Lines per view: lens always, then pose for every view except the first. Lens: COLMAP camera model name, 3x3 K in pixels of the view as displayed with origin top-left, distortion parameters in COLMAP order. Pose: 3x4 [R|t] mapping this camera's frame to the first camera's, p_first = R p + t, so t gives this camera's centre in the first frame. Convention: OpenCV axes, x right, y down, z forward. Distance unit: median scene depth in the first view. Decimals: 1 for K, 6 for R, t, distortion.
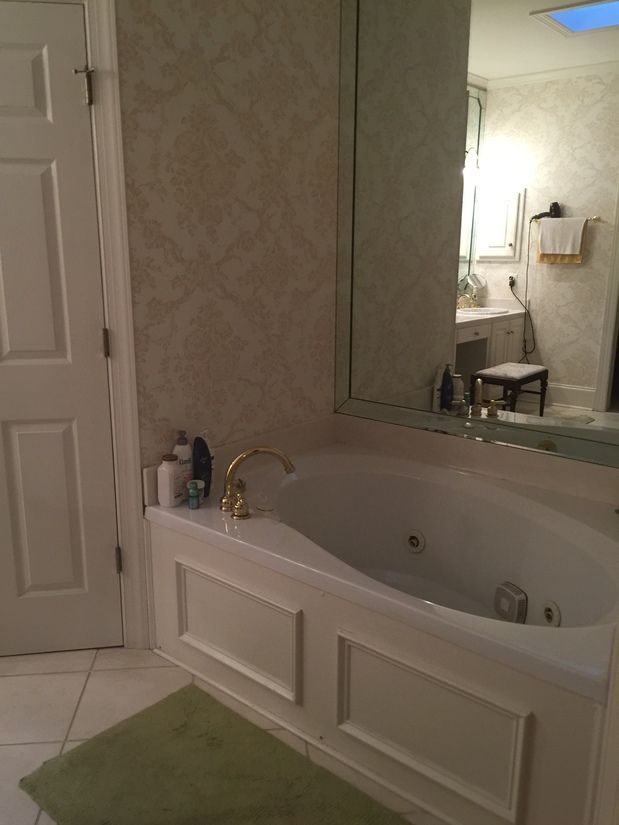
lens RADIAL K [[708.8, 0, 297.0], [0, 708.8, 399.8], [0, 0, 1]] dist [0.056489, -0.058579]
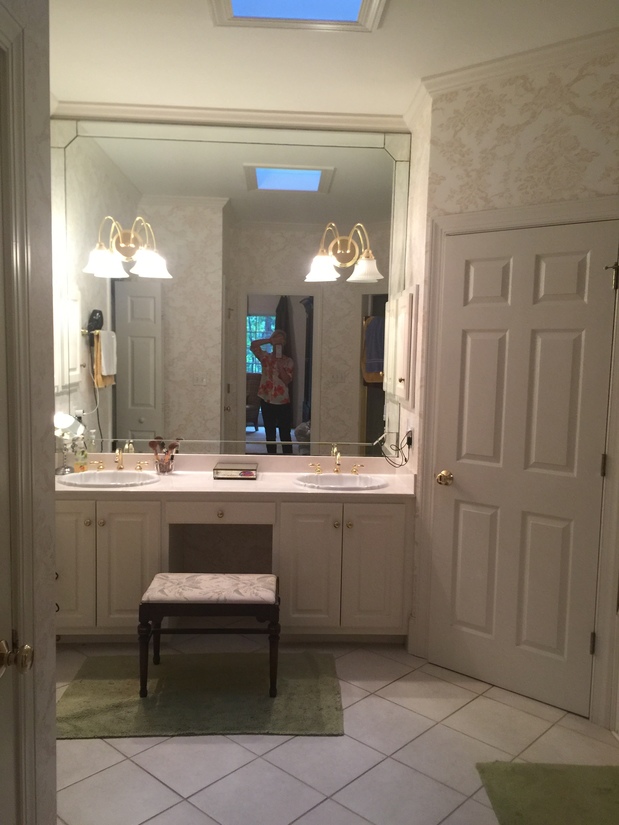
lens RADIAL K [[708.8, 0, 310.6], [0, 708.8, 413.0], [0, 0, 1]] dist [0.056489, -0.058579]
pose [[0.661303, 0.082358, -0.745584, 0.333966], [-0.191315, 0.979601, -0.061481, 0.007461], [0.725312, 0.183299, 0.663569, -0.251147]]
